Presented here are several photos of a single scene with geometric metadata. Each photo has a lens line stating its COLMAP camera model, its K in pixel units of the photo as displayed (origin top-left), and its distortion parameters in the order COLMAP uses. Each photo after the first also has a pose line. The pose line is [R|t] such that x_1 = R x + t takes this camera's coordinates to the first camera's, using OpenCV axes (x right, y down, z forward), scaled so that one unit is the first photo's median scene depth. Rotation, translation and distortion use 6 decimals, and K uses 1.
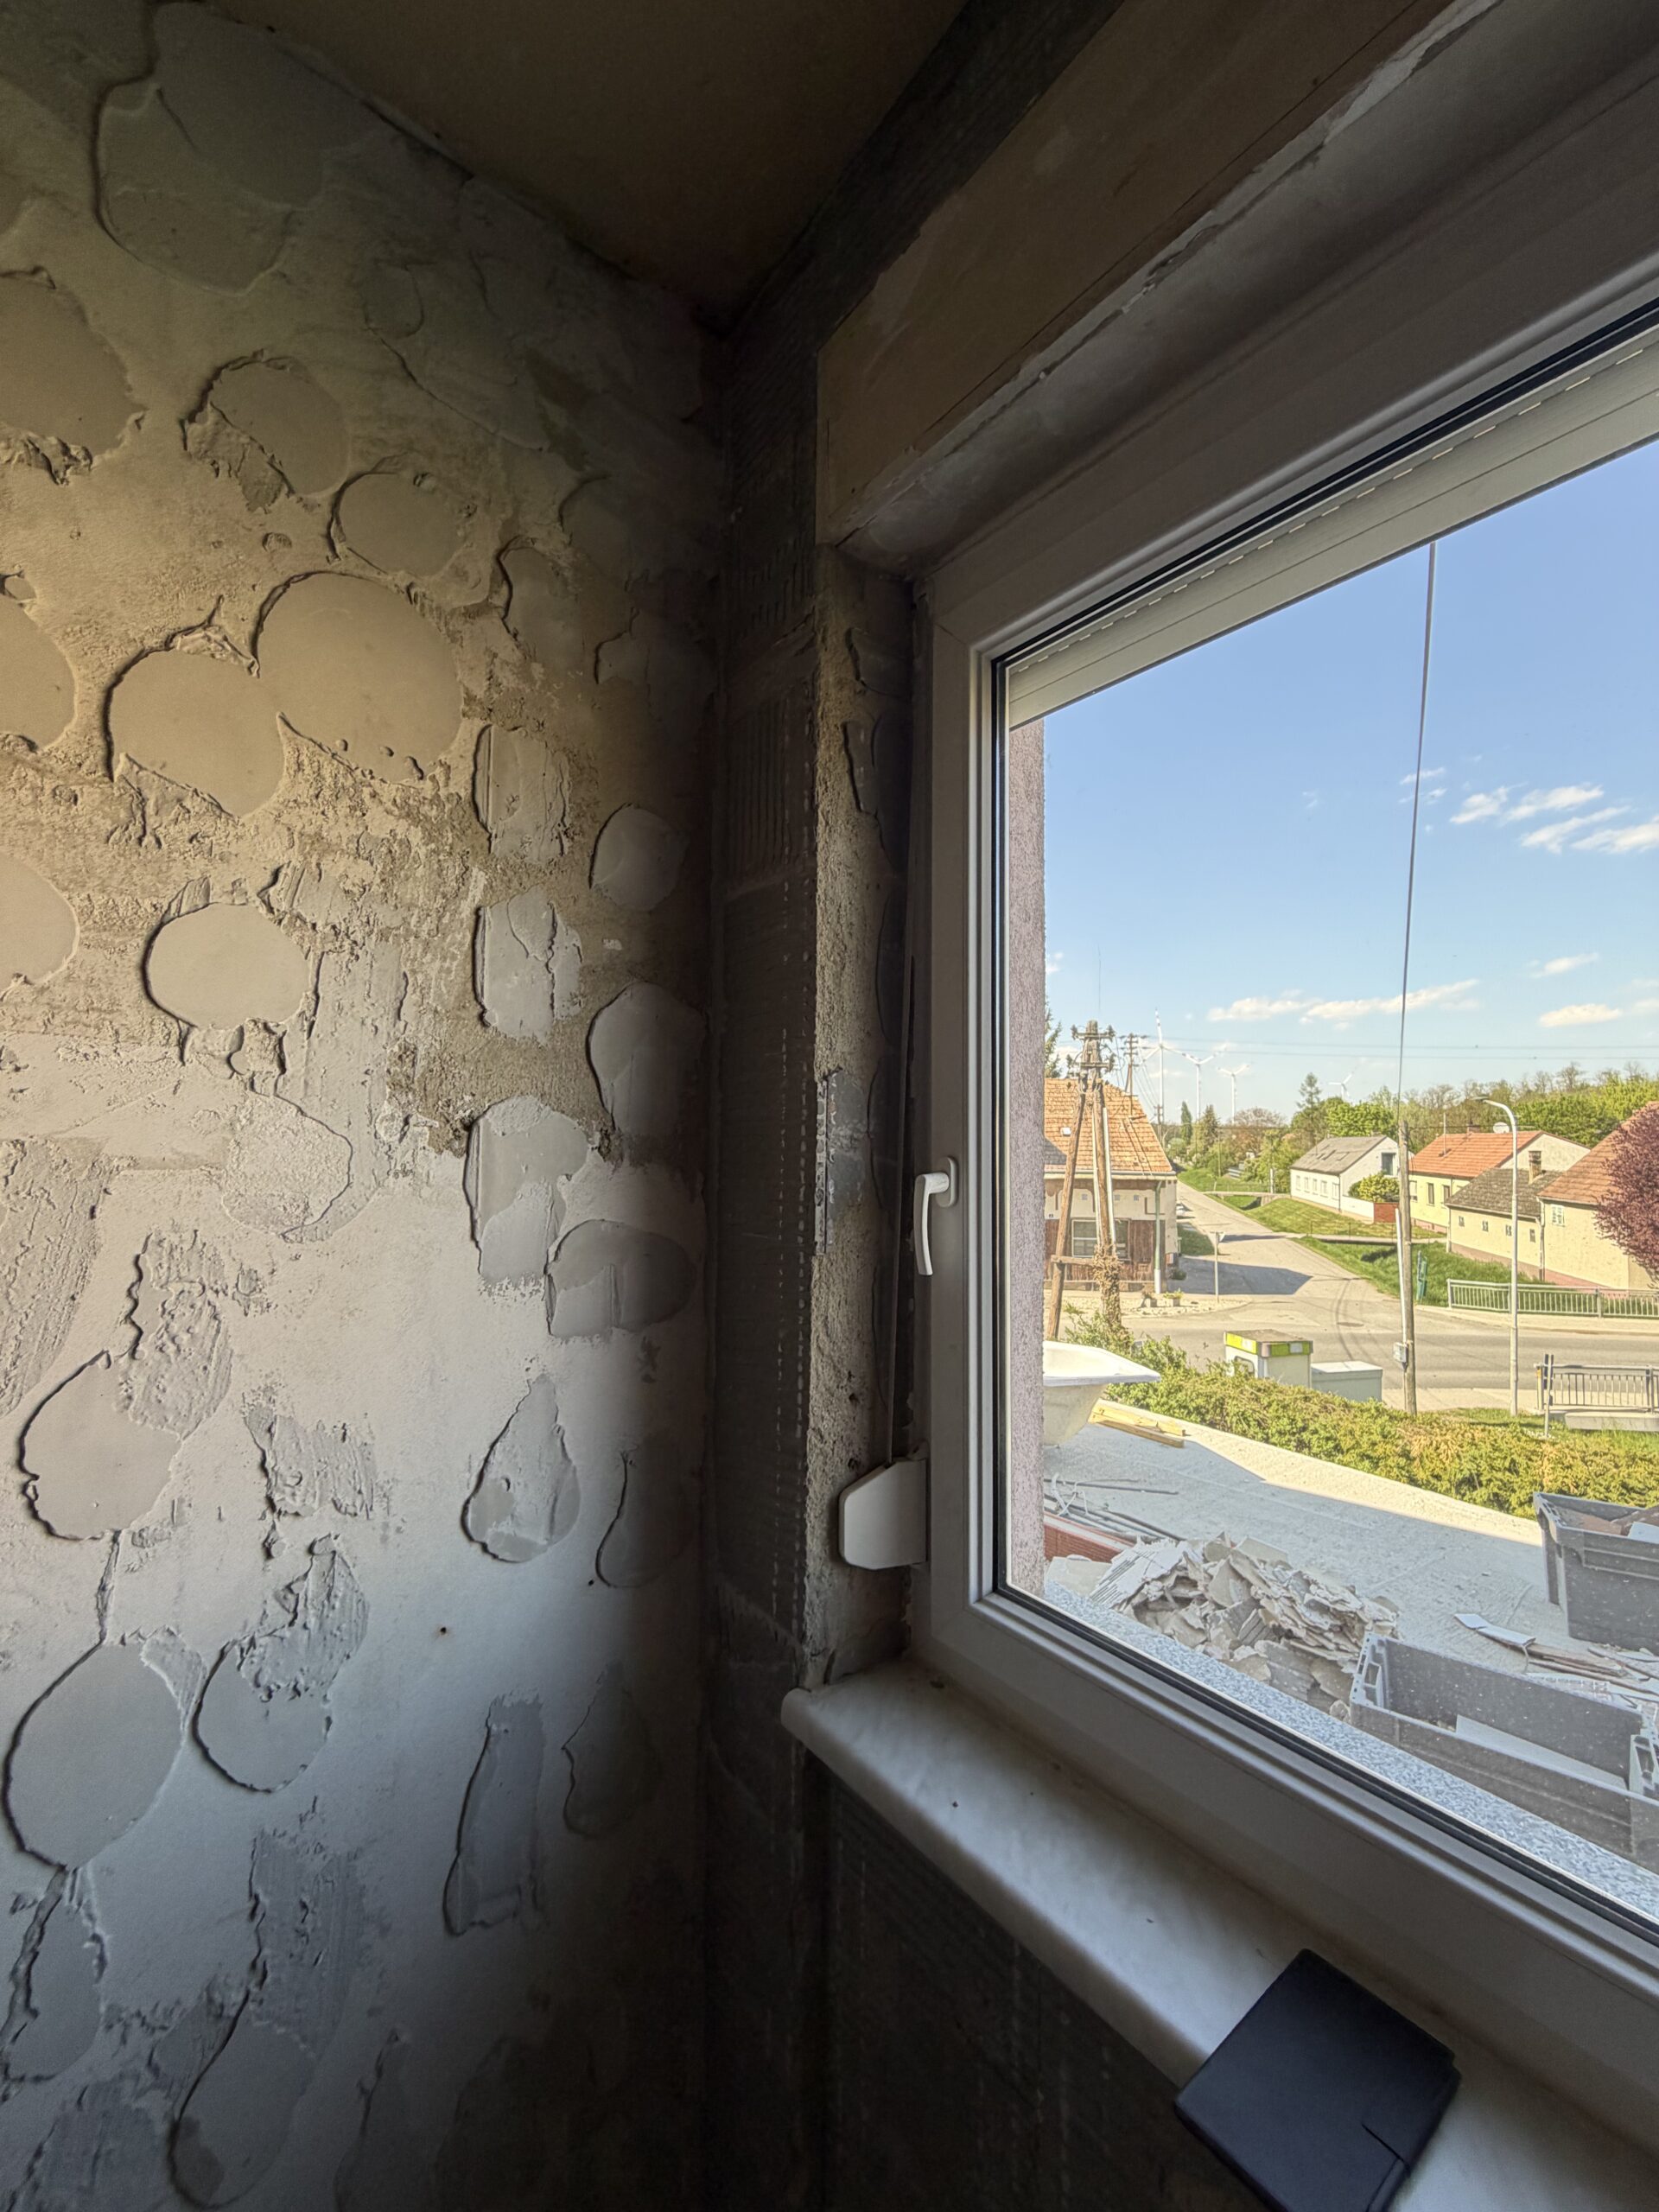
lens RADIAL K [[883.5, 0, 829.8], [0, 883.5, 1097.4], [0, 0, 1]] dist [0.000395, -0.000396]
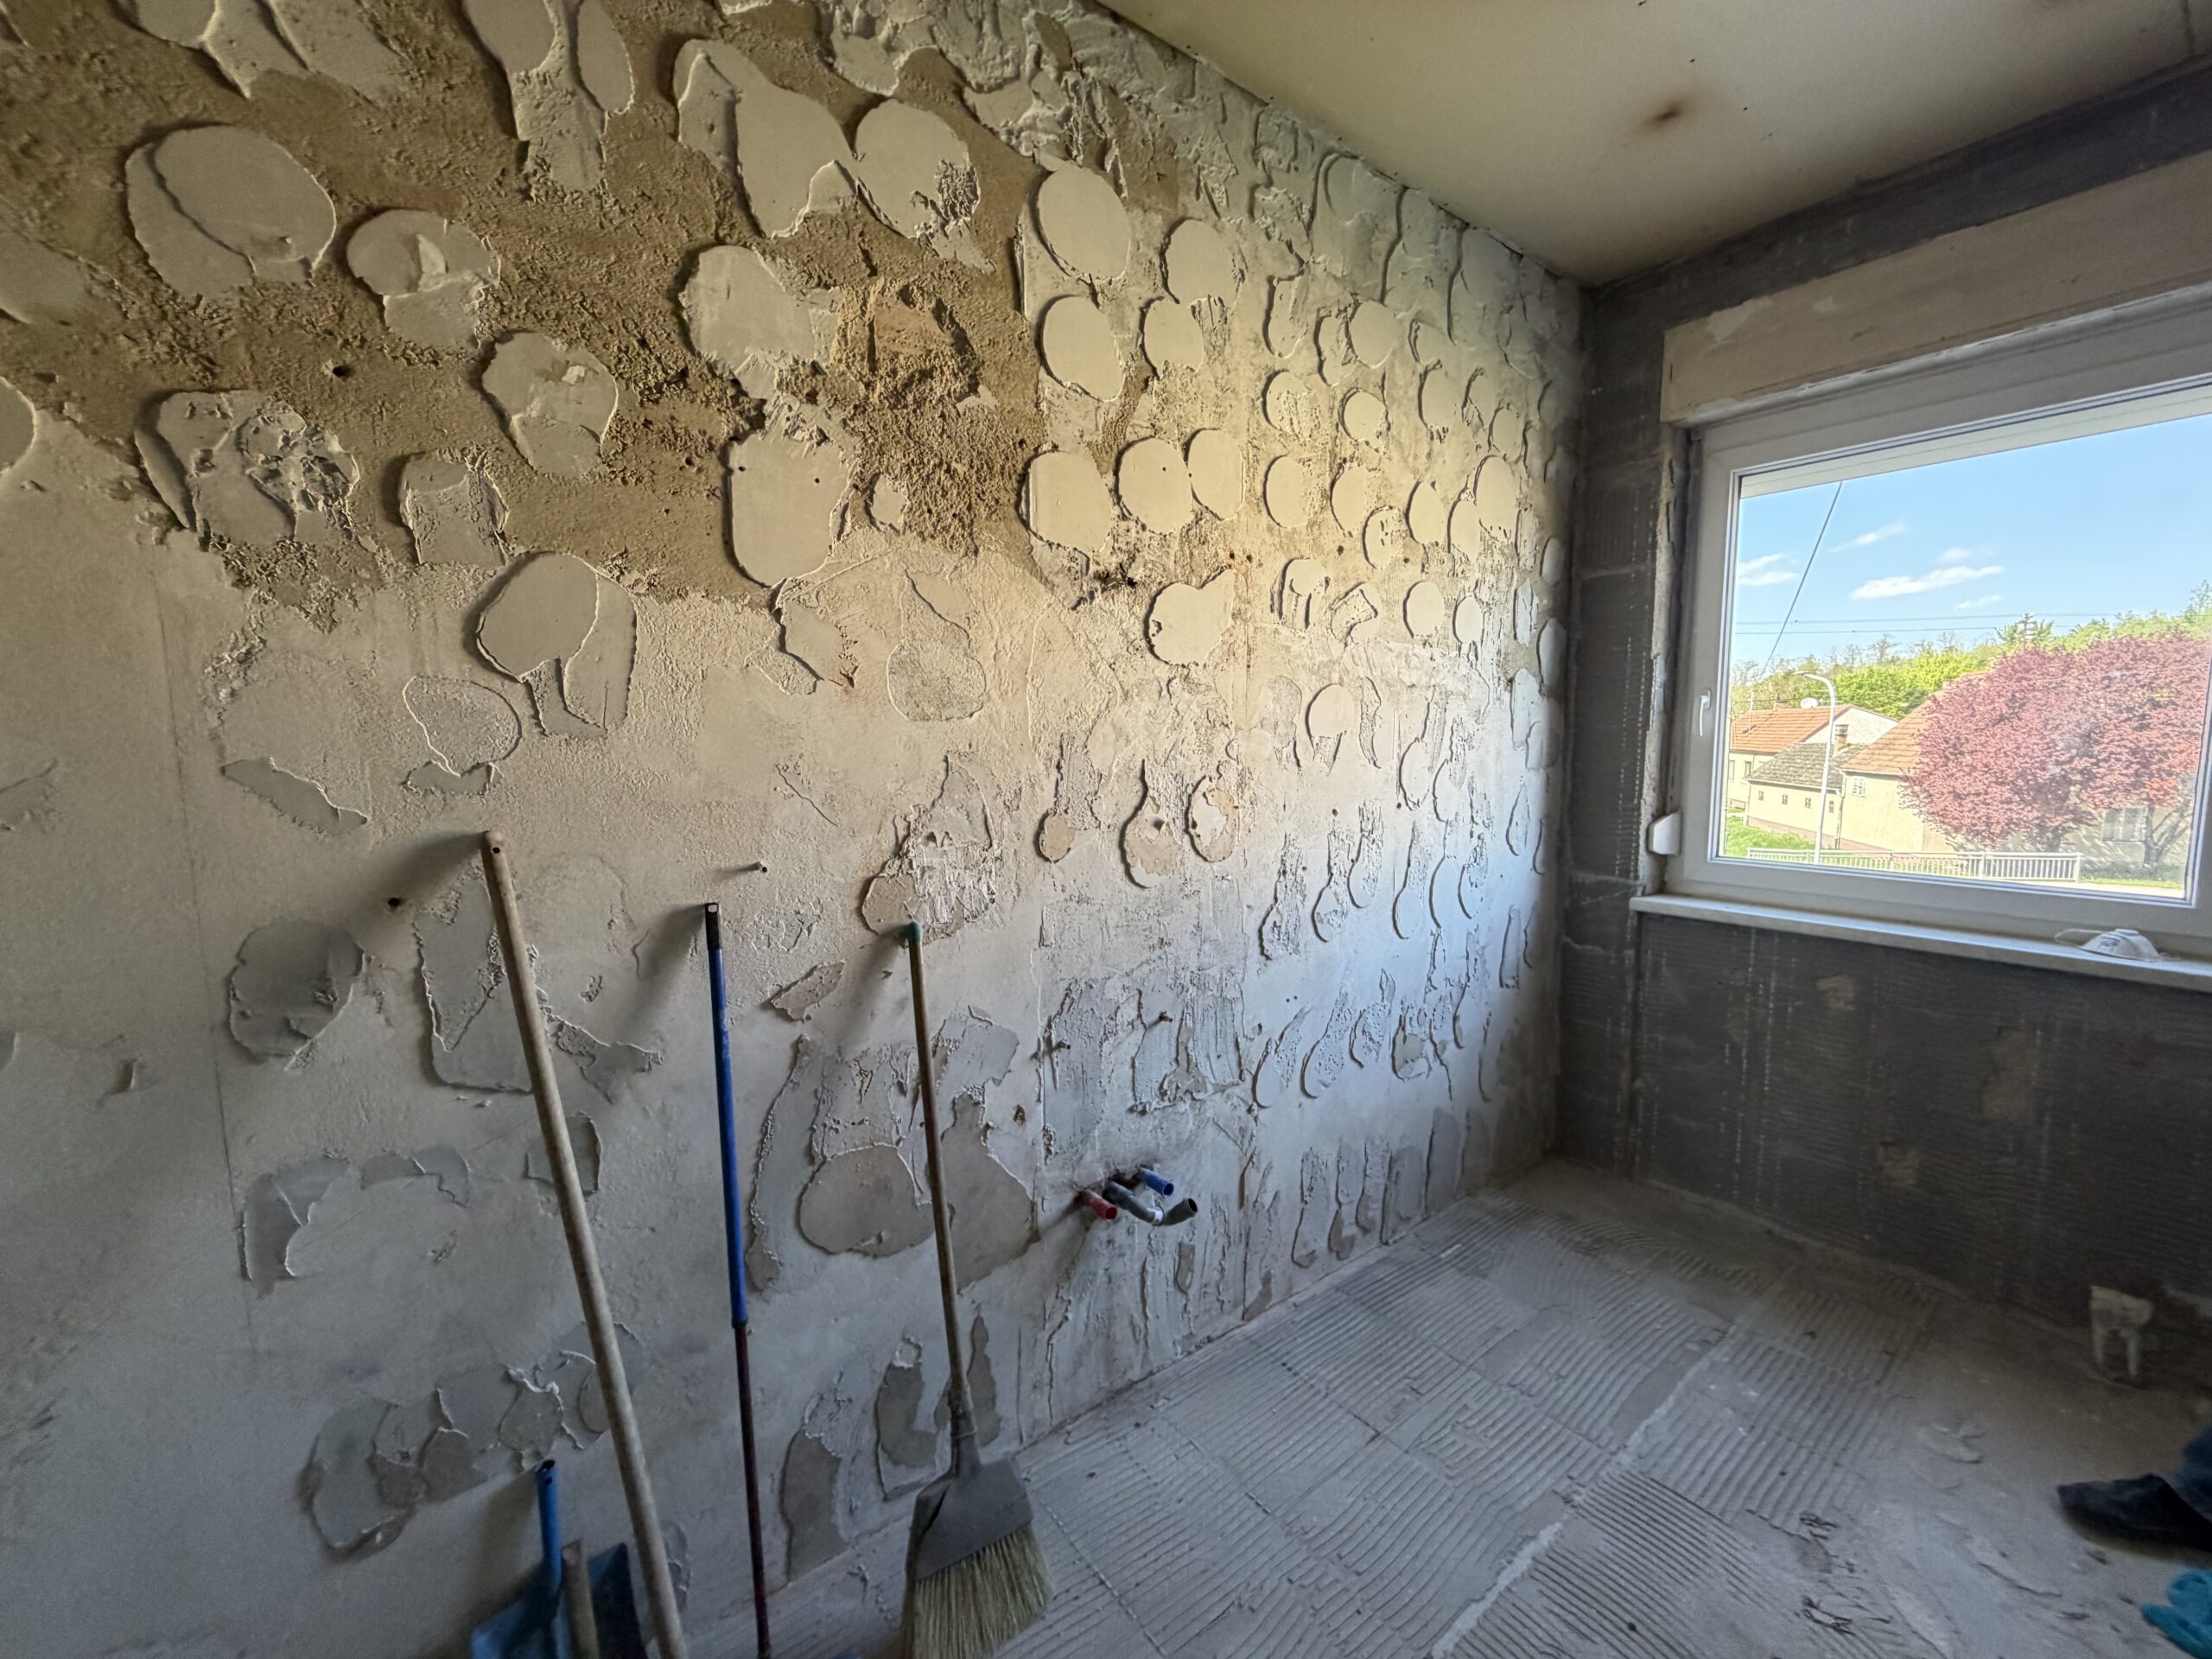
lens RADIAL K [[883.5, 0, 1099.7], [0, 883.5, 826.6], [0, 0, 1]] dist [0.000395, -0.000396]
pose [[0.999603, -0.019014, -0.020779, -1.413473], [0.022002, 0.987733, 0.154597, 0.025862], [0.017585, -0.154993, 0.987759, -1.425472]]
